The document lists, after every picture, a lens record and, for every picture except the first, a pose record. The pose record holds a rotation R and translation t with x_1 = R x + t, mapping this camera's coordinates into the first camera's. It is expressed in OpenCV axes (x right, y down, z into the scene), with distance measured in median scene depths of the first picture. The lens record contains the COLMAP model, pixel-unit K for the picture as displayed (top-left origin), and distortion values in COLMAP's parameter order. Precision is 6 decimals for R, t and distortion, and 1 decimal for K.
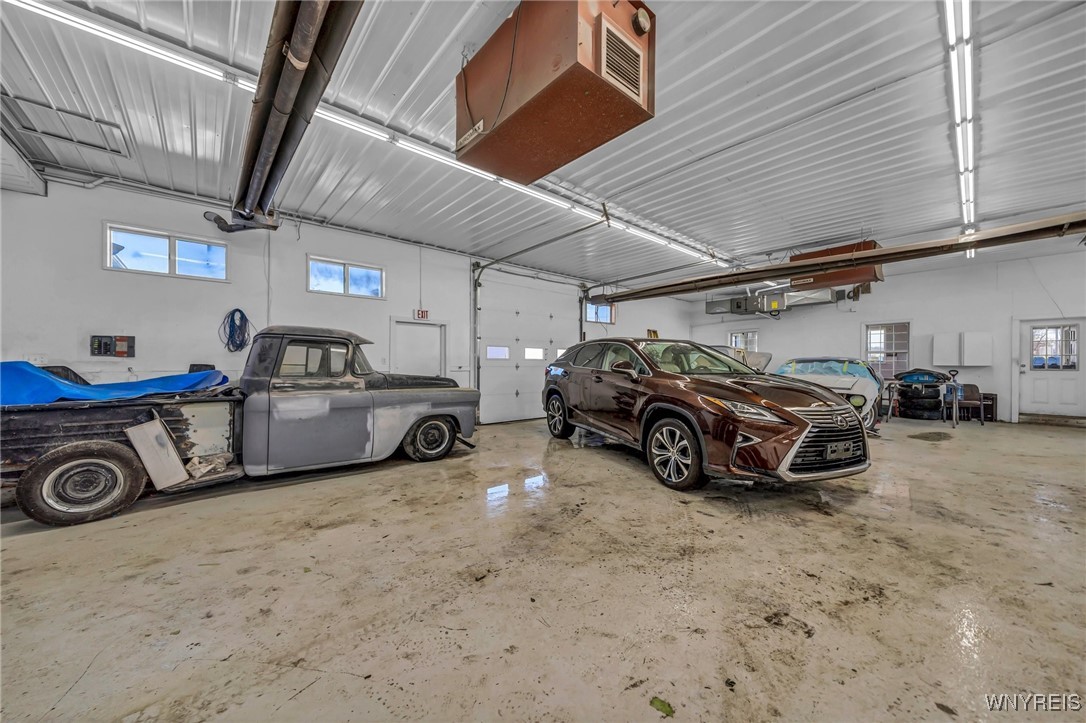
lens RADIAL K [[391.7, 0, 514.7], [0, 391.7, 361.8], [0, 0, 1]] dist [-0.002865, -0.000128]
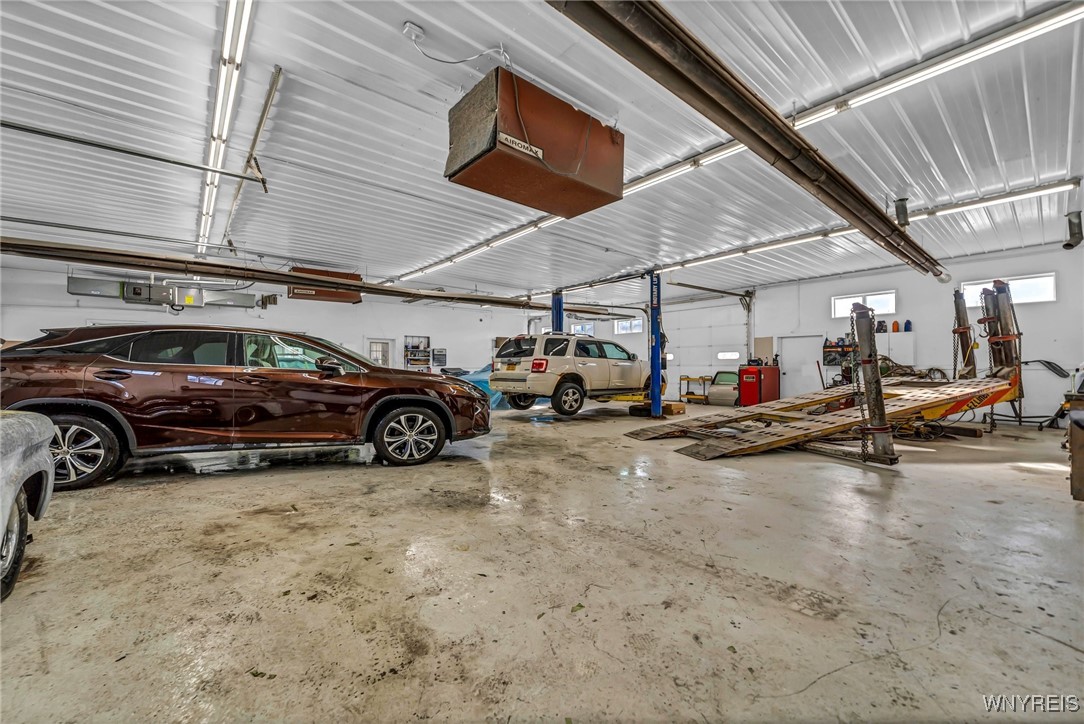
lens RADIAL K [[391.0, 0, 513.7], [0, 391.0, 362.3], [0, 0, 1]] dist [-0.002865, -0.000128]
pose [[0.067572, 0.010487, 0.997659, -0.673963], [-0.009442, 0.999907, -0.009871, 0.016534], [-0.997670, -0.008753, 0.067664, 0.539504]]
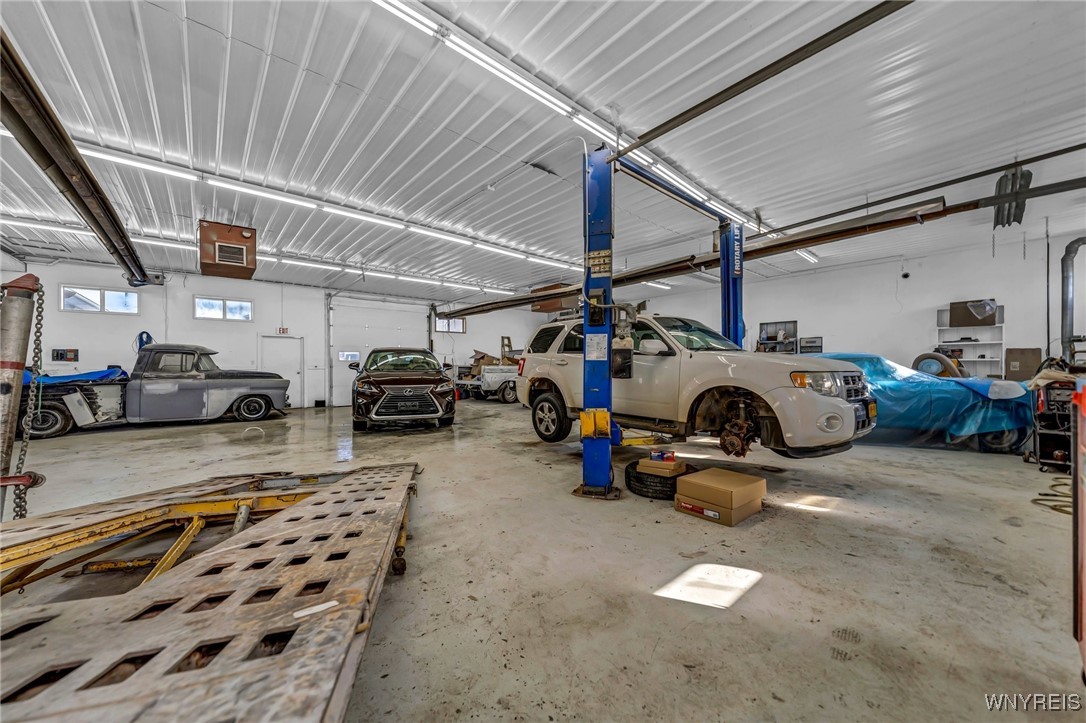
lens RADIAL K [[393.8, 0, 504.6], [0, 393.8, 361.9], [0, 0, 1]] dist [-0.001525, -0.000108]
pose [[0.999935, -0.003708, -0.010822, 1.156064], [0.003735, 0.999990, 0.002432, -0.007706], [0.010813, -0.002472, 0.999938, -0.892806]]
